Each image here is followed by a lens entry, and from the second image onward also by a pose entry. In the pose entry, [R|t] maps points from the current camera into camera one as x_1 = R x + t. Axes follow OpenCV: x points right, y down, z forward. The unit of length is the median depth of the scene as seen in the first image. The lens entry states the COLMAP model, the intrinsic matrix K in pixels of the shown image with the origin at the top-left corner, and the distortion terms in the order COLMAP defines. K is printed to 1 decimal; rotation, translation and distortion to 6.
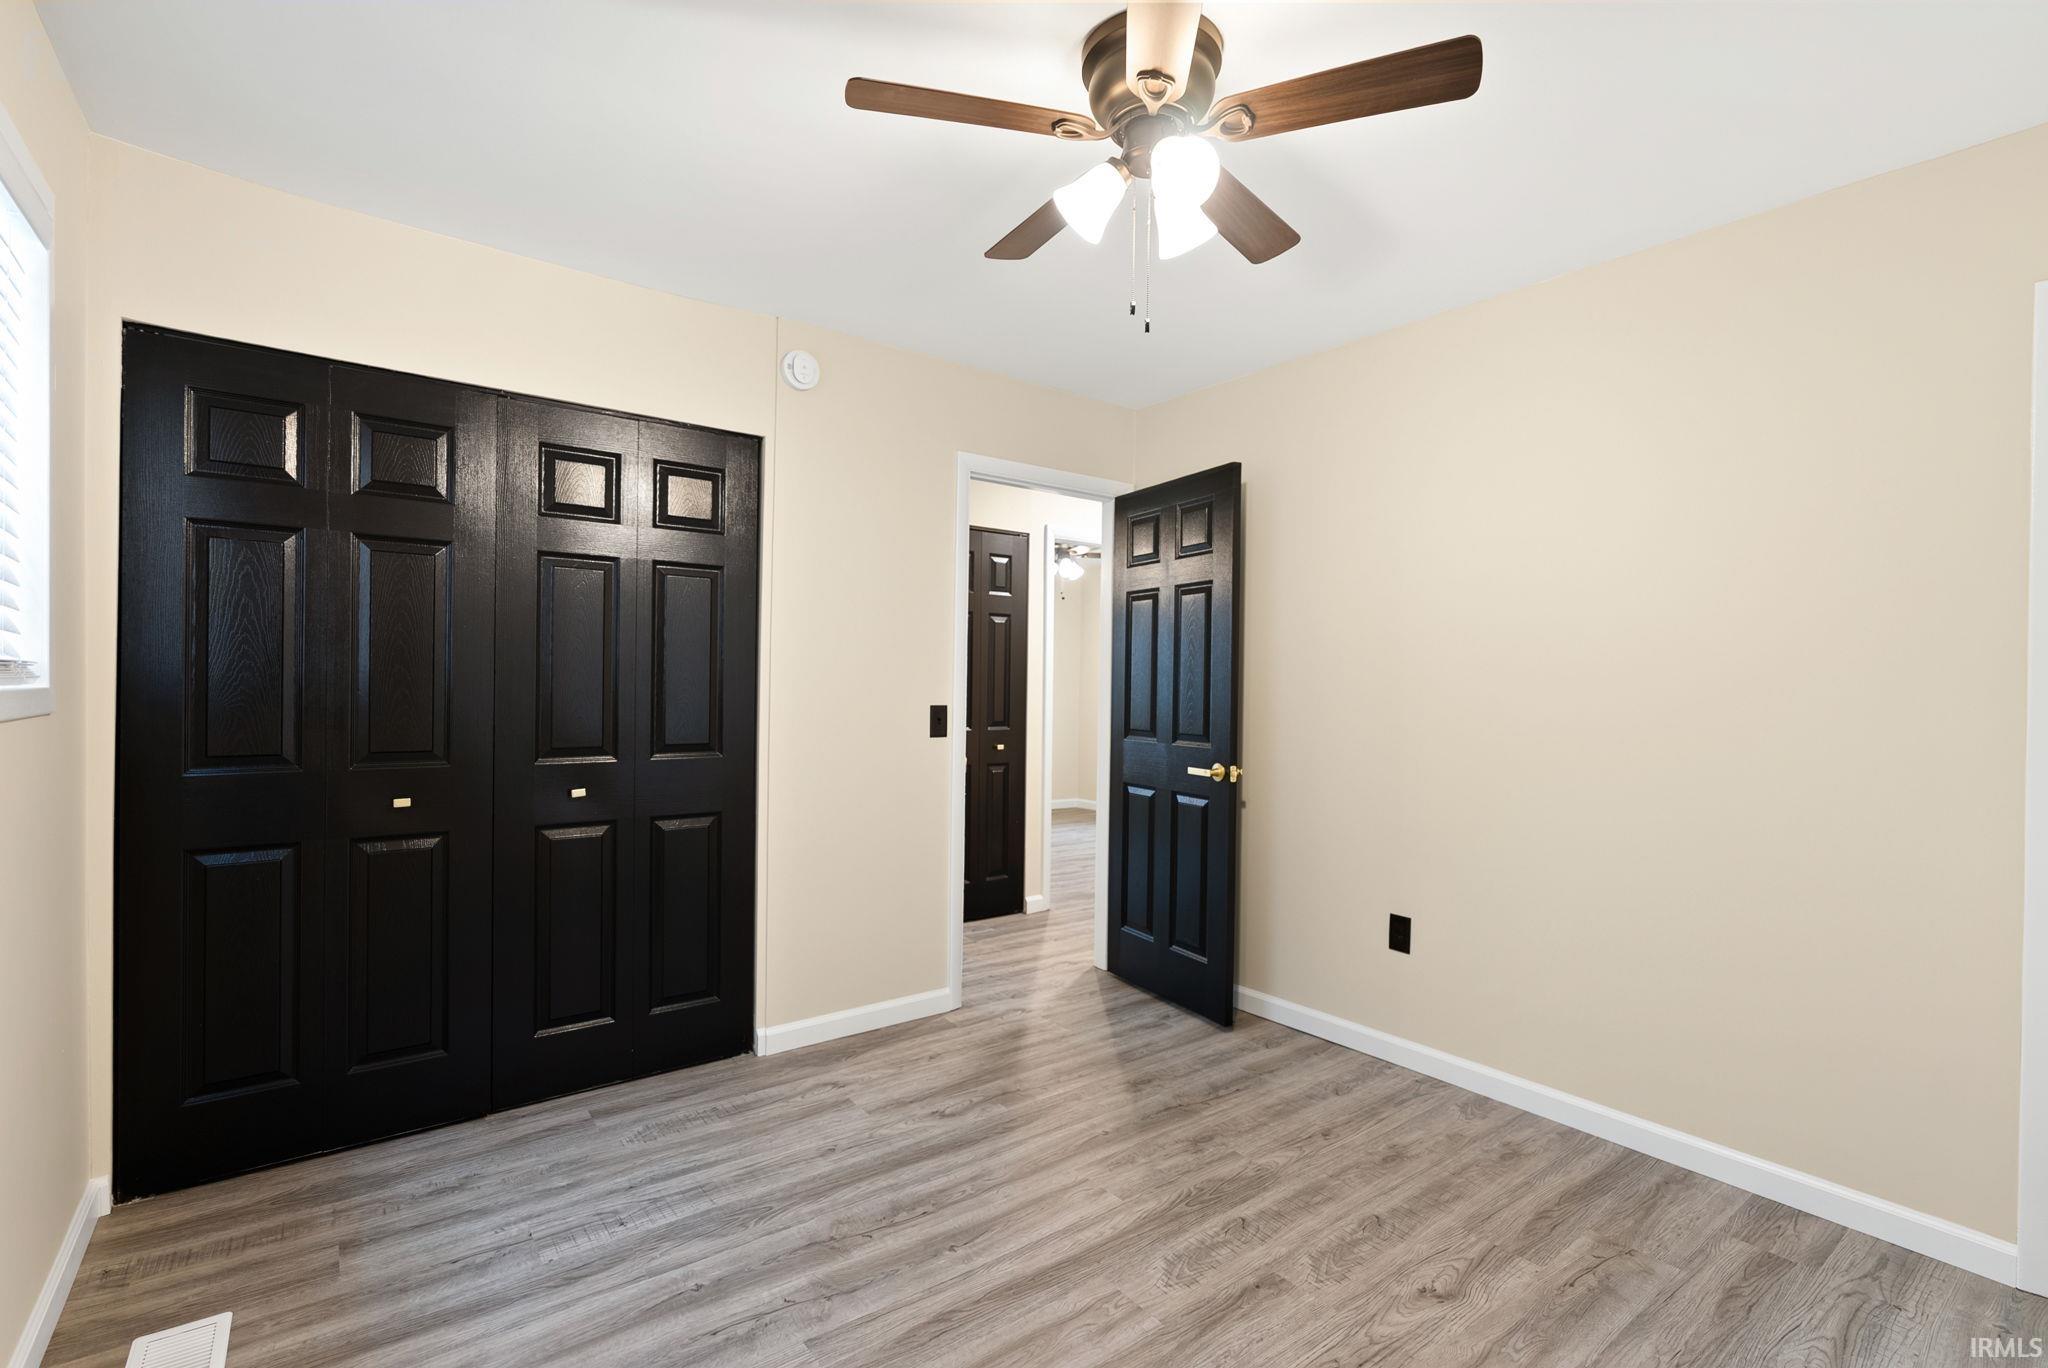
lens RADIAL K [[941.2, 0, 1024.2], [0, 941.2, 696.3], [0, 0, 1]] dist [-0.005472, 0.002329]
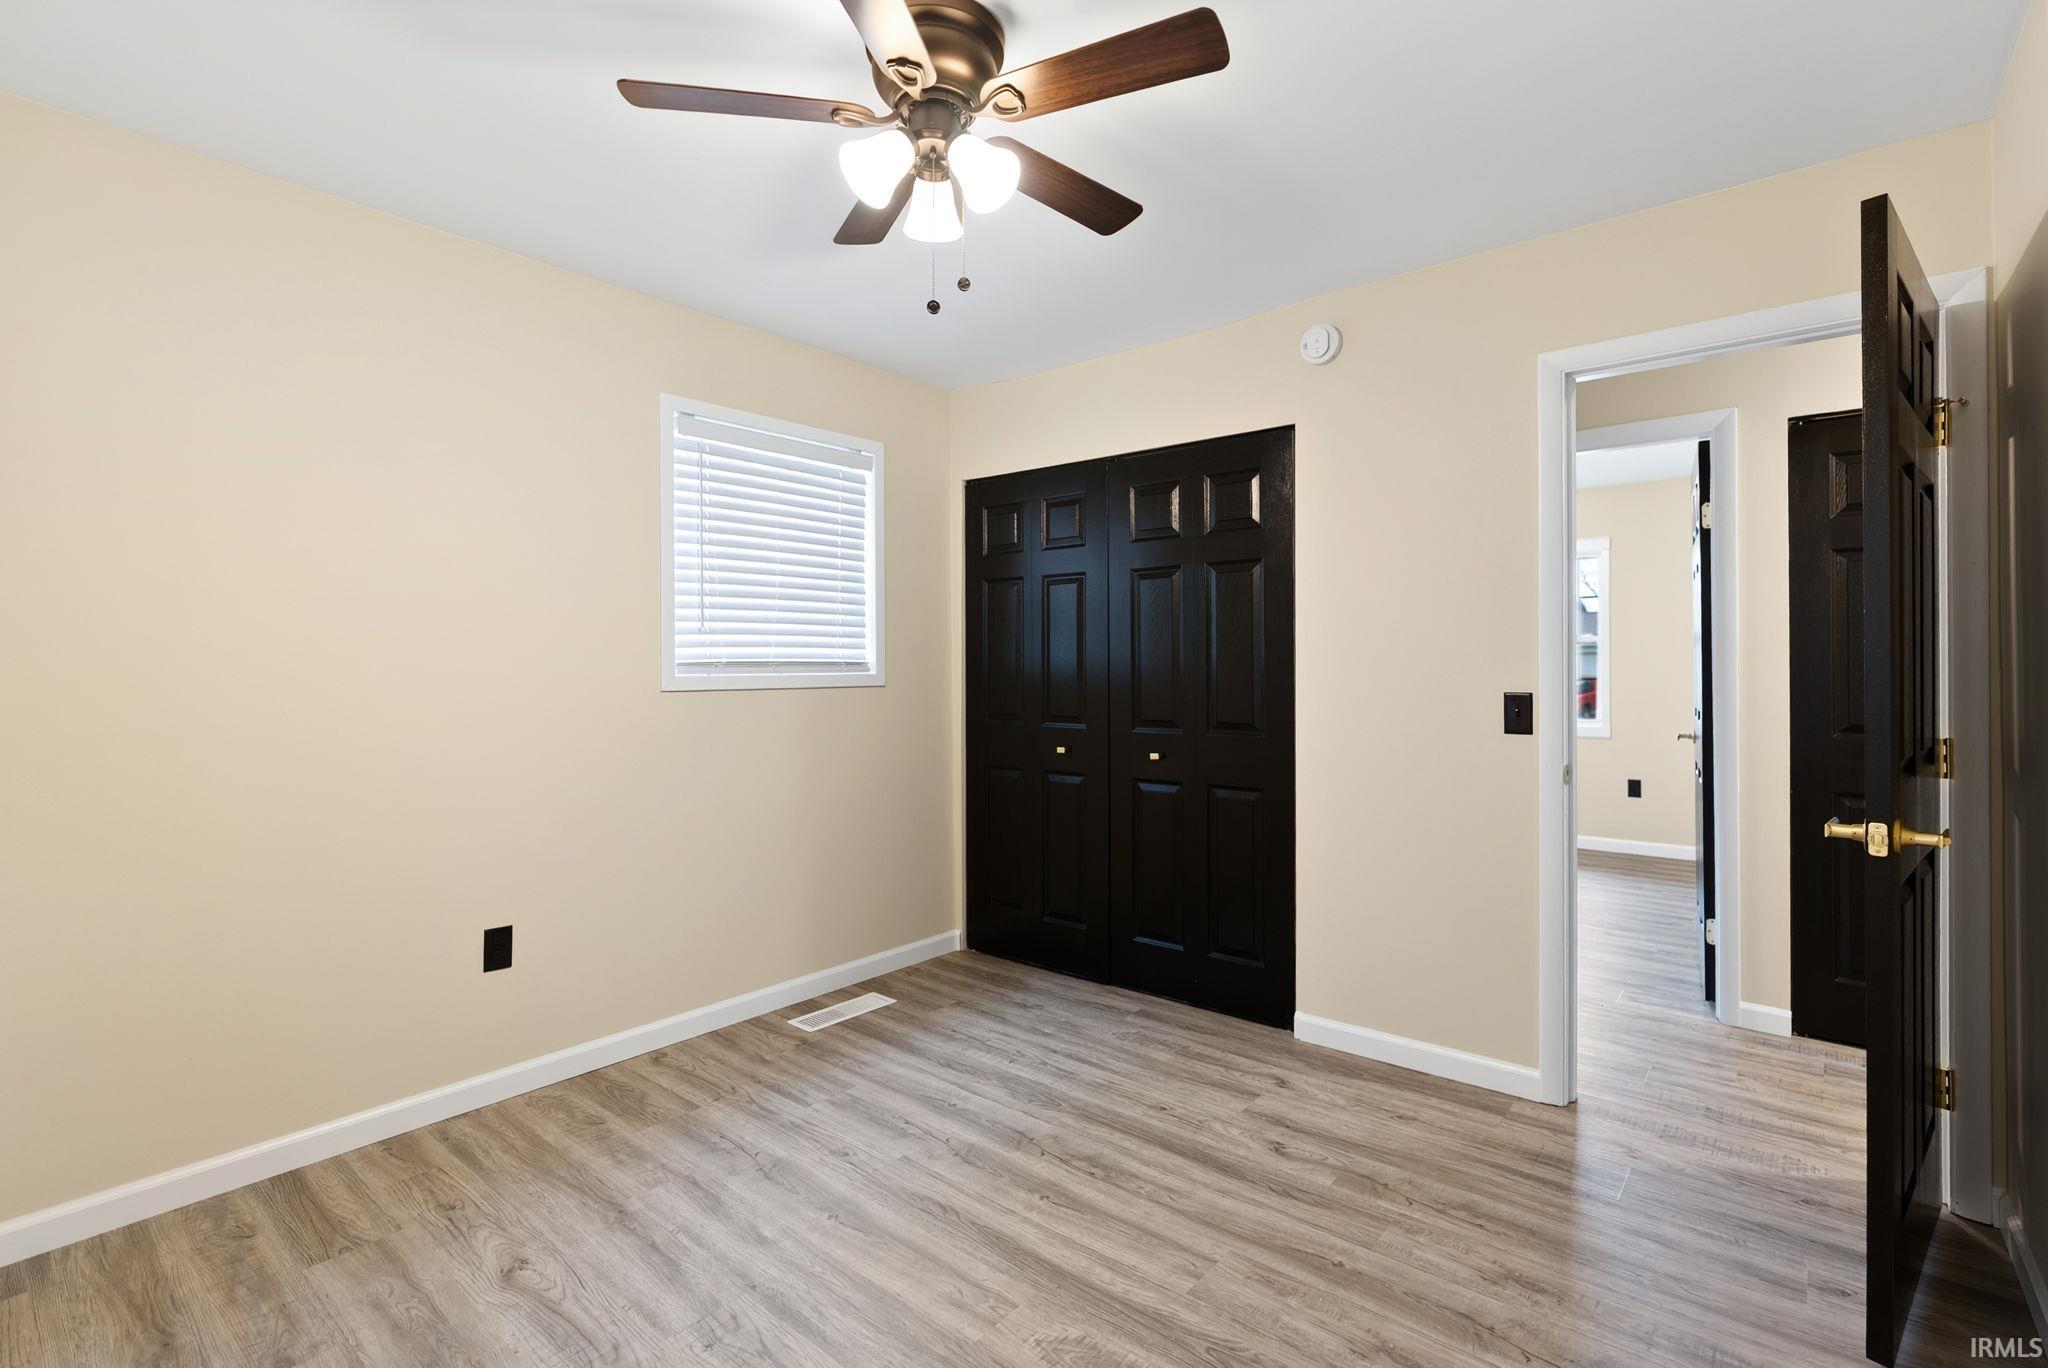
lens RADIAL K [[941.2, 0, 1032.7], [0, 941.2, 674.8], [0, 0, 1]] dist [-0.005472, 0.002329]
pose [[0.215344, -0.008755, -0.976499, 0.841870], [-0.007620, 0.999914, -0.010645, 0.009524], [0.976508, 0.009733, 0.215259, 0.662385]]
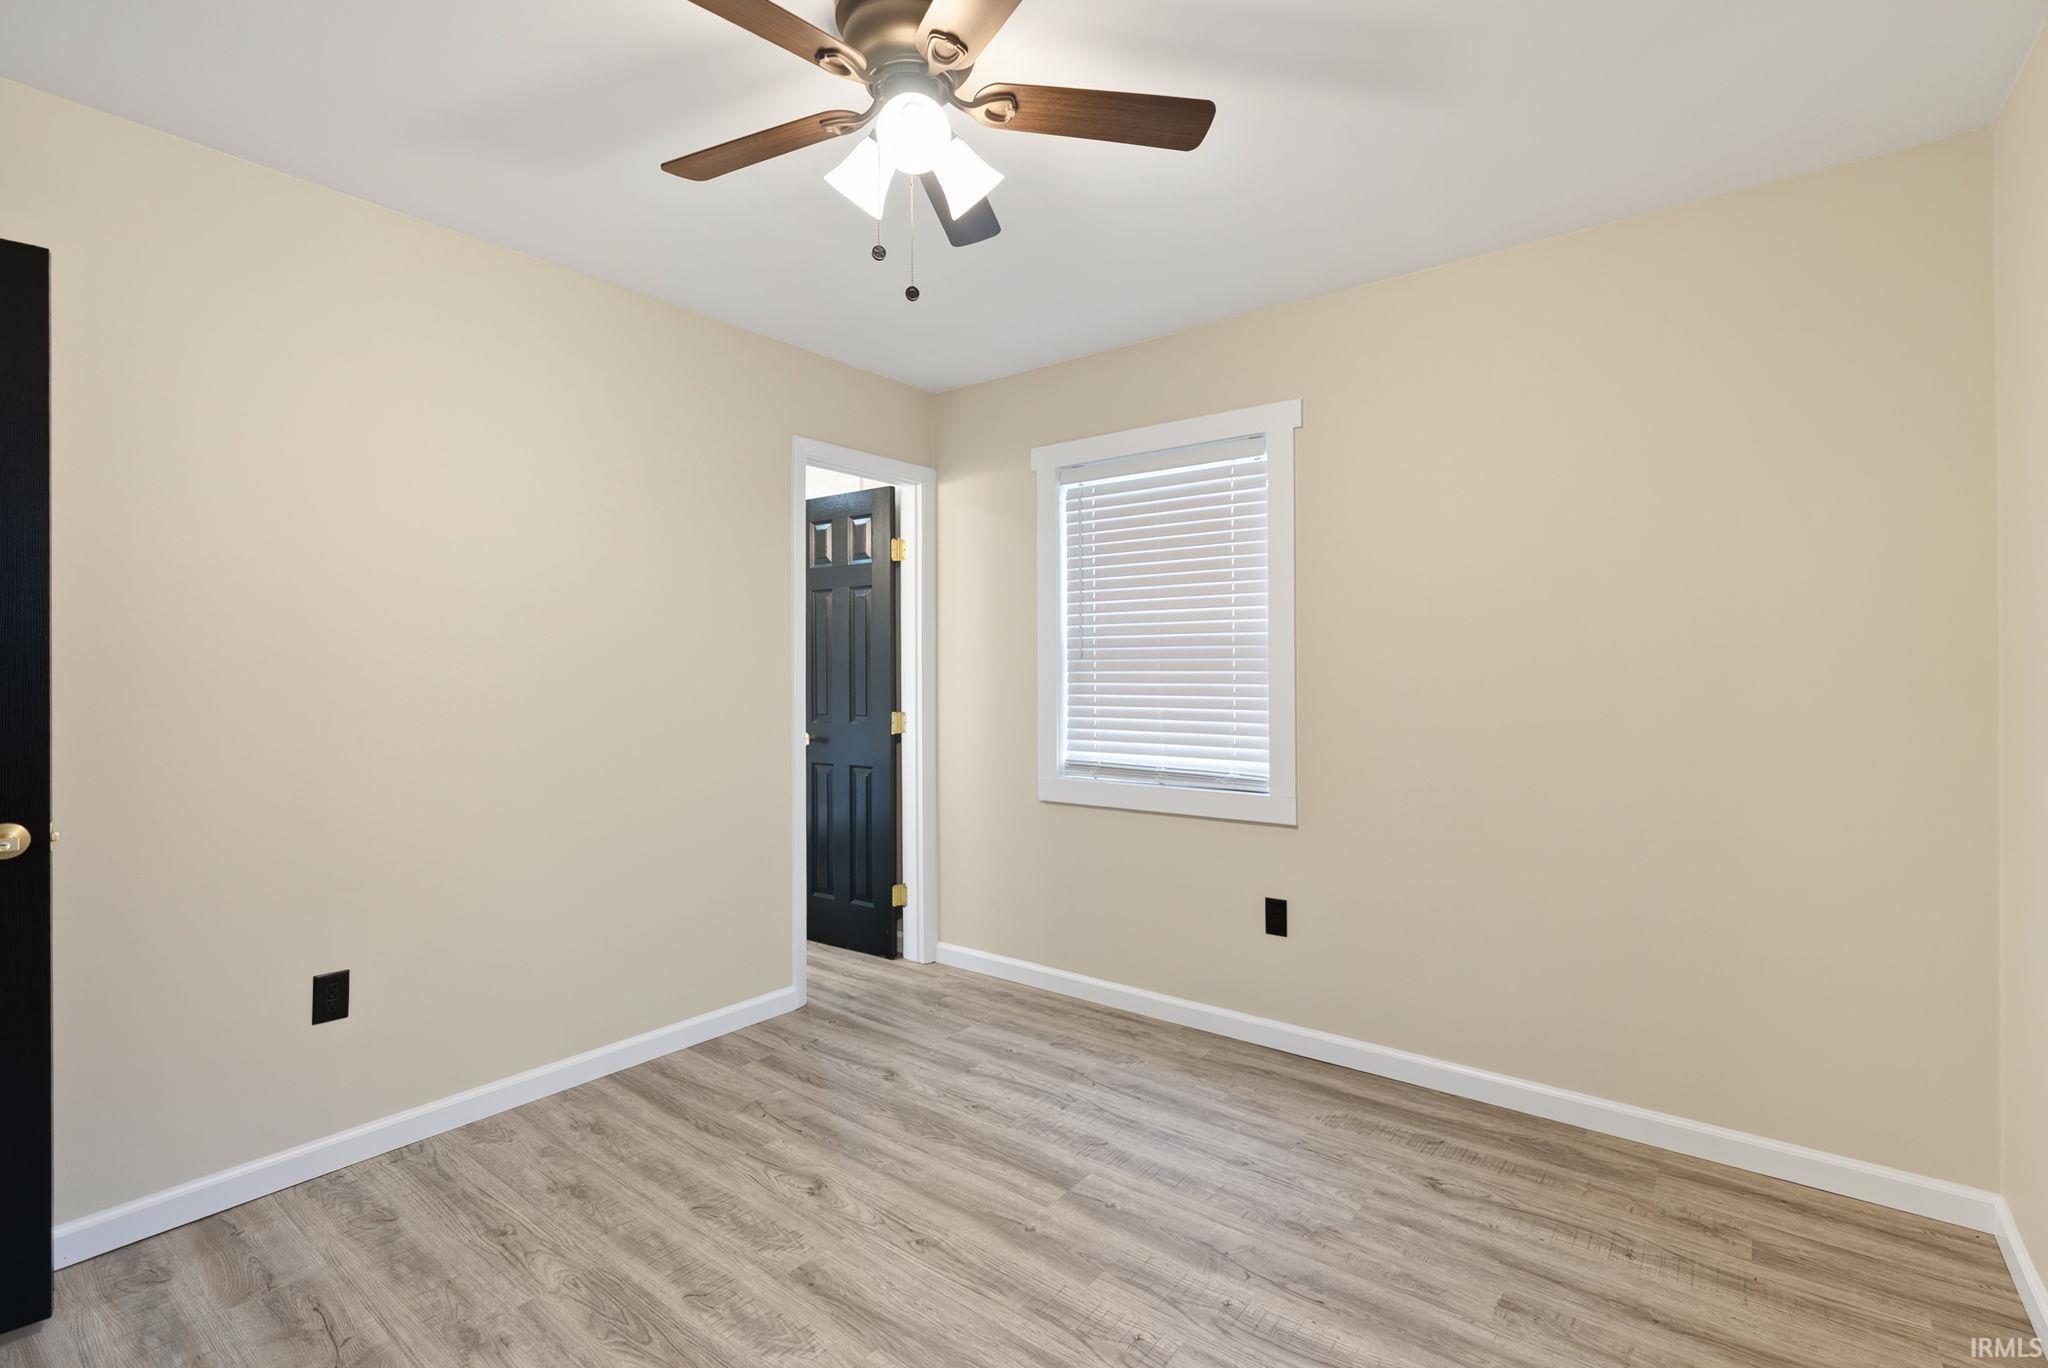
lens RADIAL K [[941.2, 0, 1042.4], [0, 941.2, 675.9], [0, 0, 1]] dist [-0.005472, 0.002329]
pose [[-0.265589, -0.017548, 0.963927, -0.615514], [0.013608, 0.999666, 0.021949, -0.018108], [-0.963990, 0.018947, -0.265261, 0.839418]]
